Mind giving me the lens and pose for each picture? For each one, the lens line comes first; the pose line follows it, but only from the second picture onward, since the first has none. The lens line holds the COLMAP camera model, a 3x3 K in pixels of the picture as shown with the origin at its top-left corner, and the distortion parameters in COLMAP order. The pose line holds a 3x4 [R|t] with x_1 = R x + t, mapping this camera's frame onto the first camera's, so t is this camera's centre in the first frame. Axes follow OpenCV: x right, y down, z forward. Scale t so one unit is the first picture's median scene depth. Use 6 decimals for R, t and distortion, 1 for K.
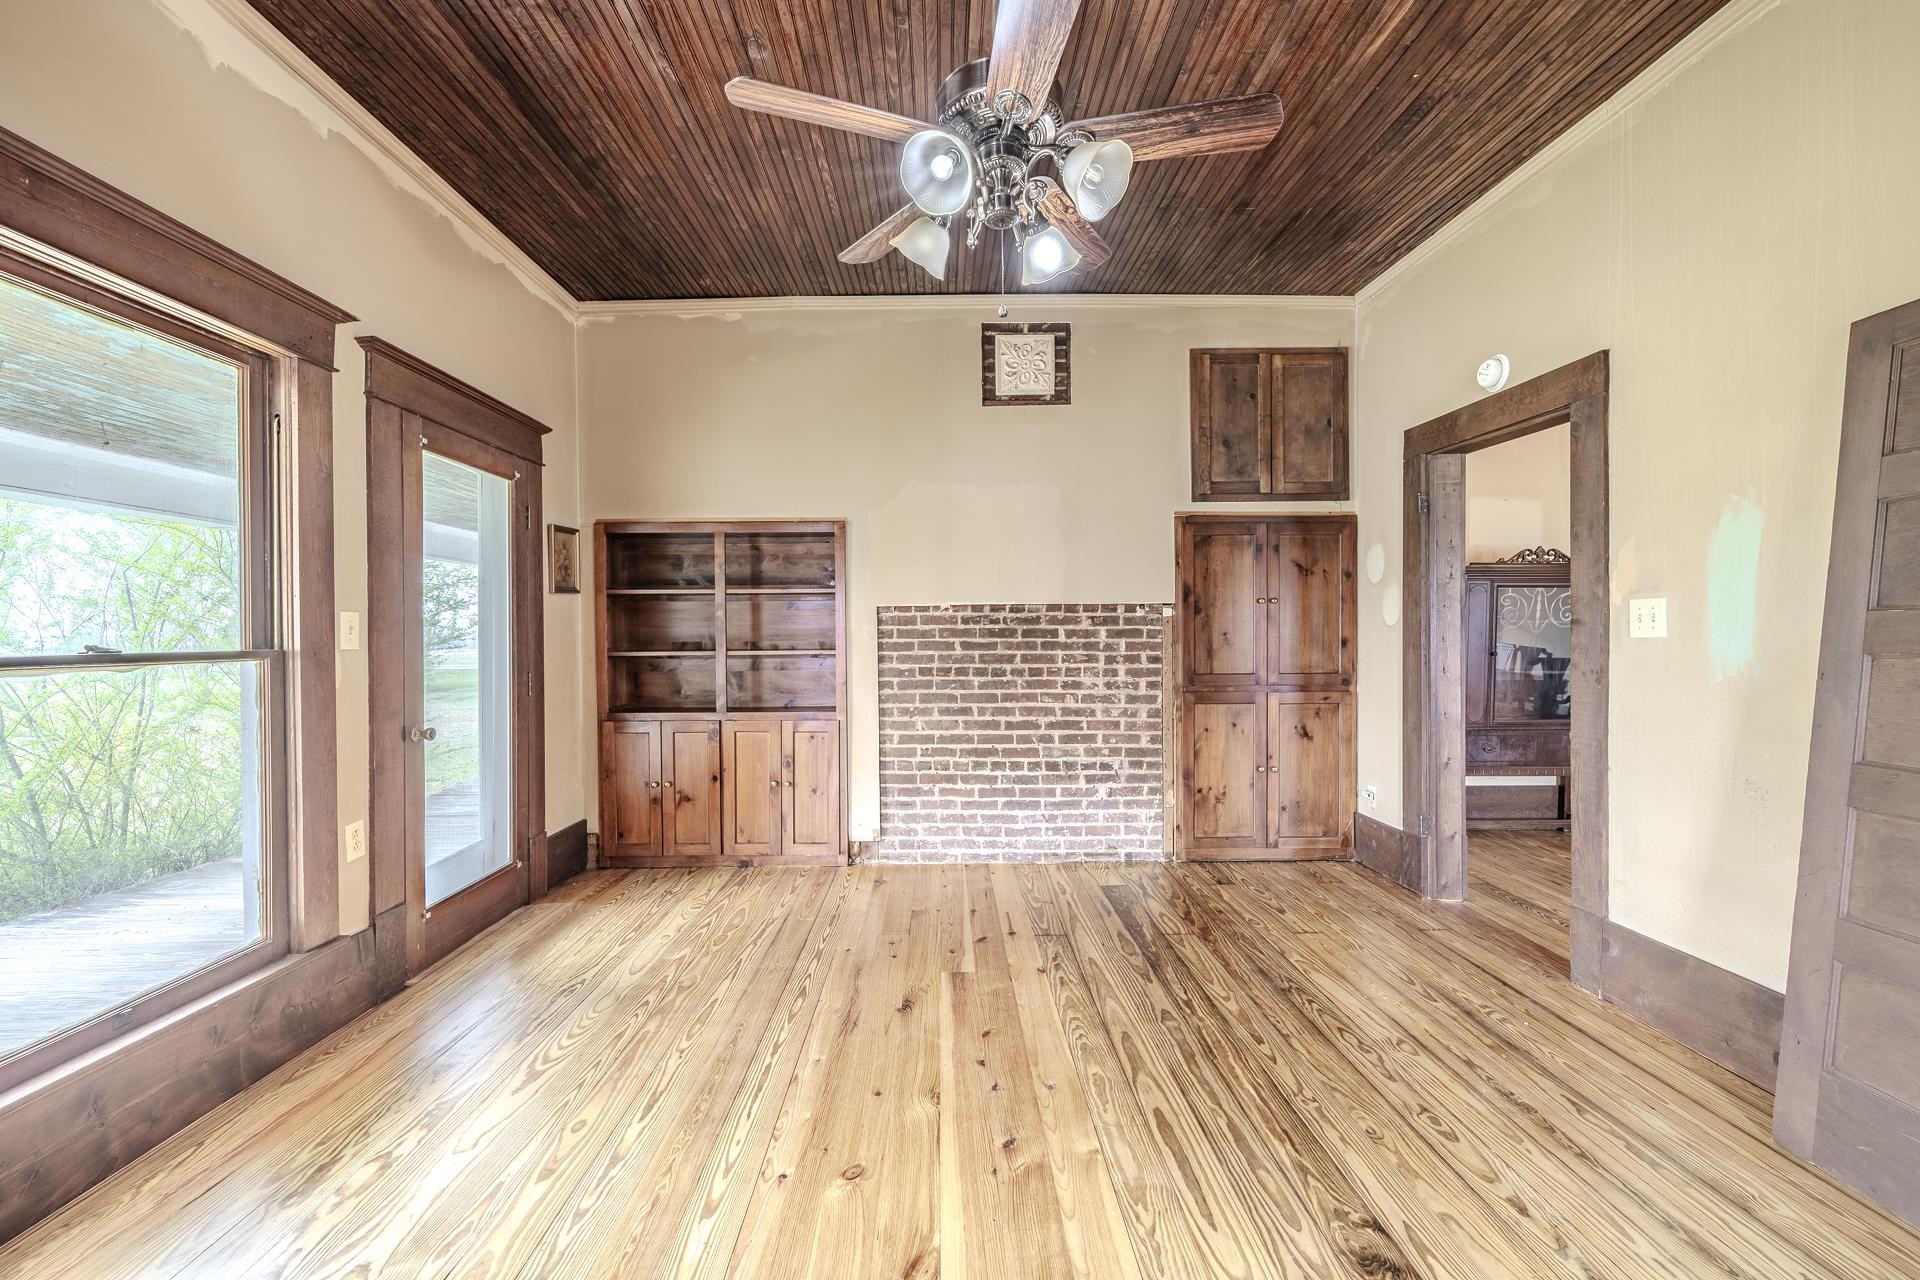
lens RADIAL K [[771.9, 0, 955.8], [0, 771.9, 642.5], [0, 0, 1]] dist [-0.000035, -0.000107]
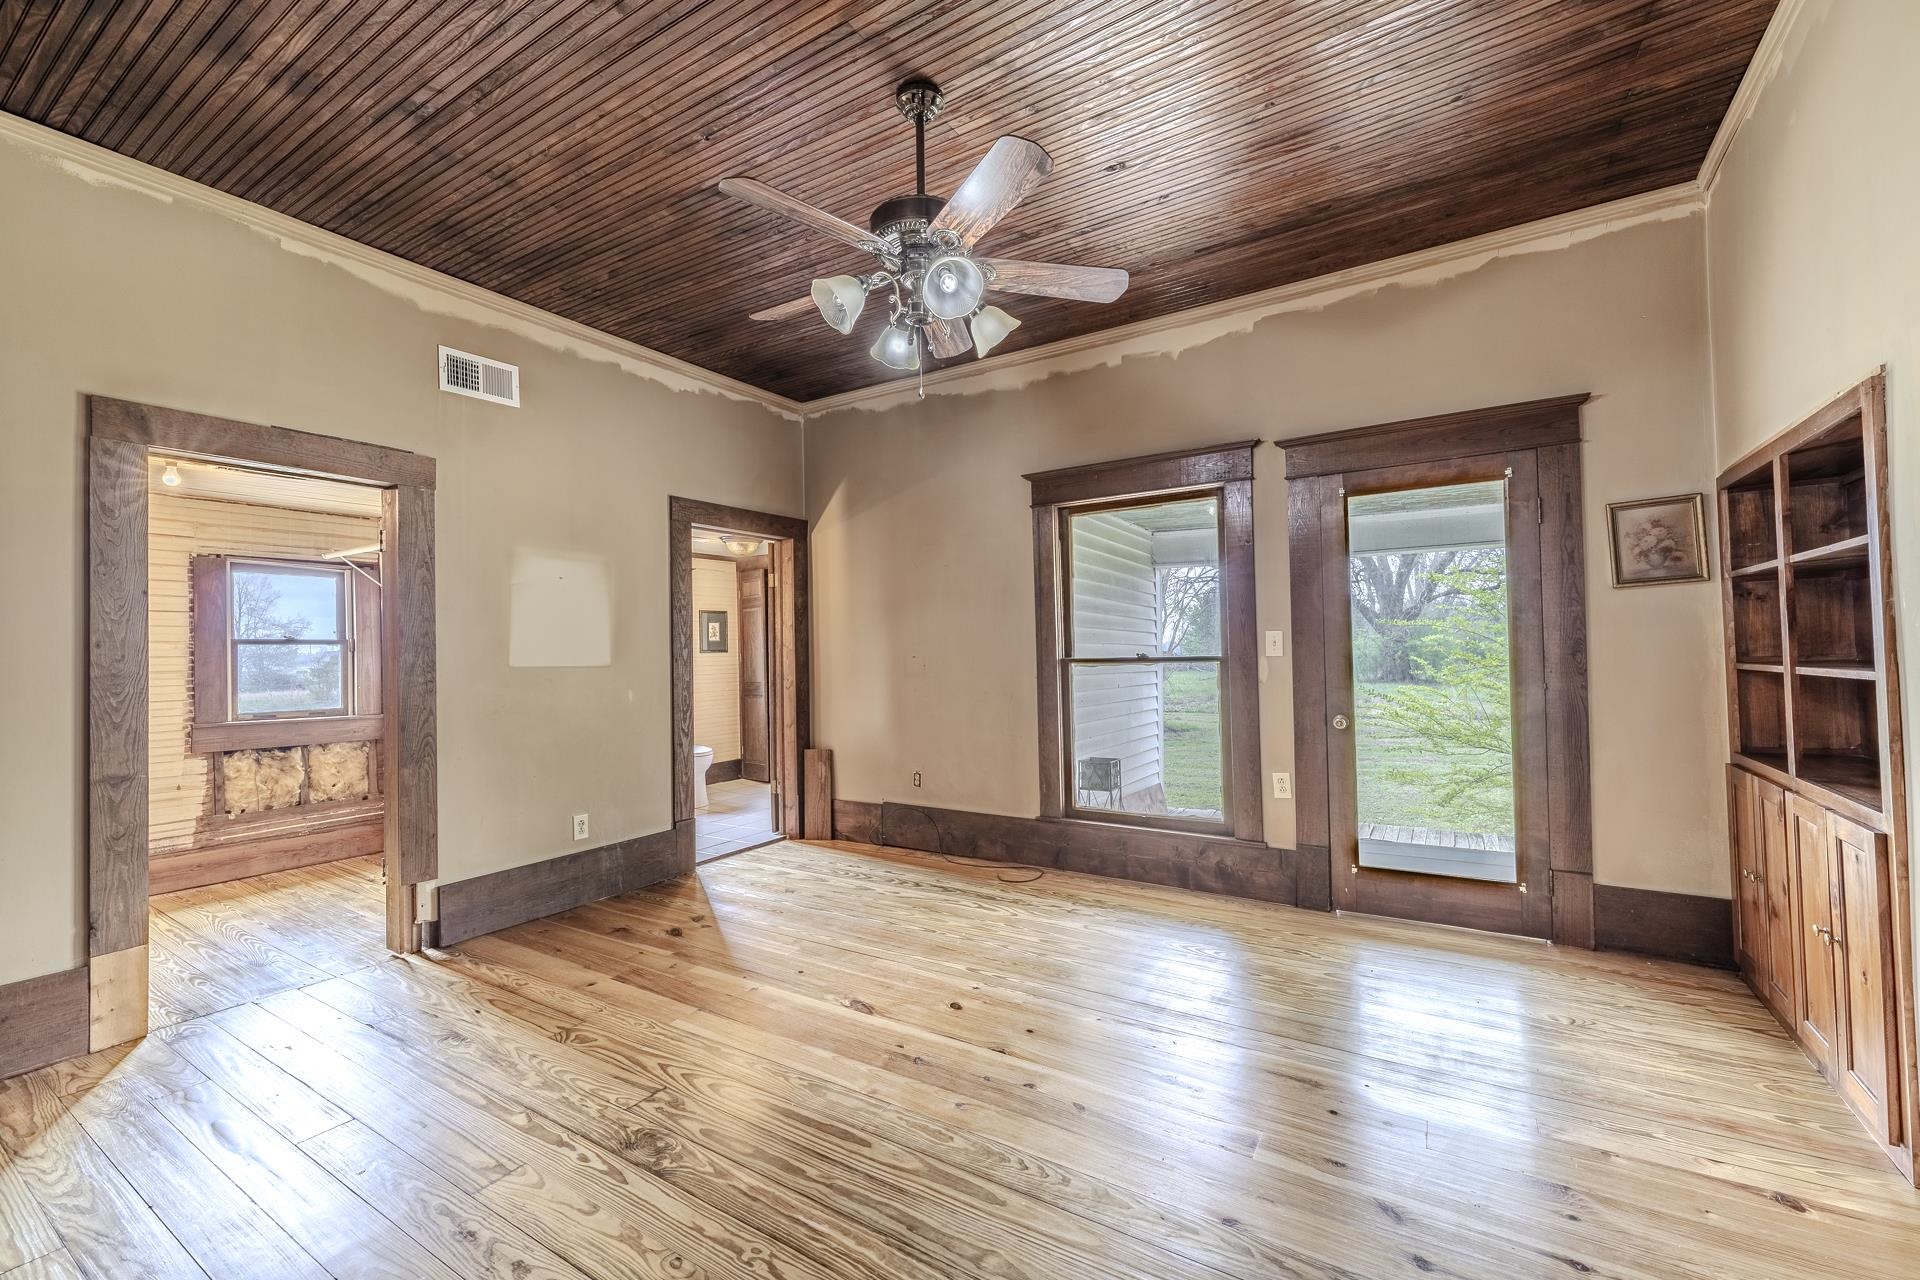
lens RADIAL K [[771.9, 0, 955.8], [0, 771.9, 642.5], [0, 0, 1]] dist [-0.000035, -0.000107]
pose [[-0.542643, 0.004270, -0.839952, 0.958486], [0.013146, 0.999908, -0.003409, -0.023980], [0.839860, -0.012892, -0.542650, 1.535086]]
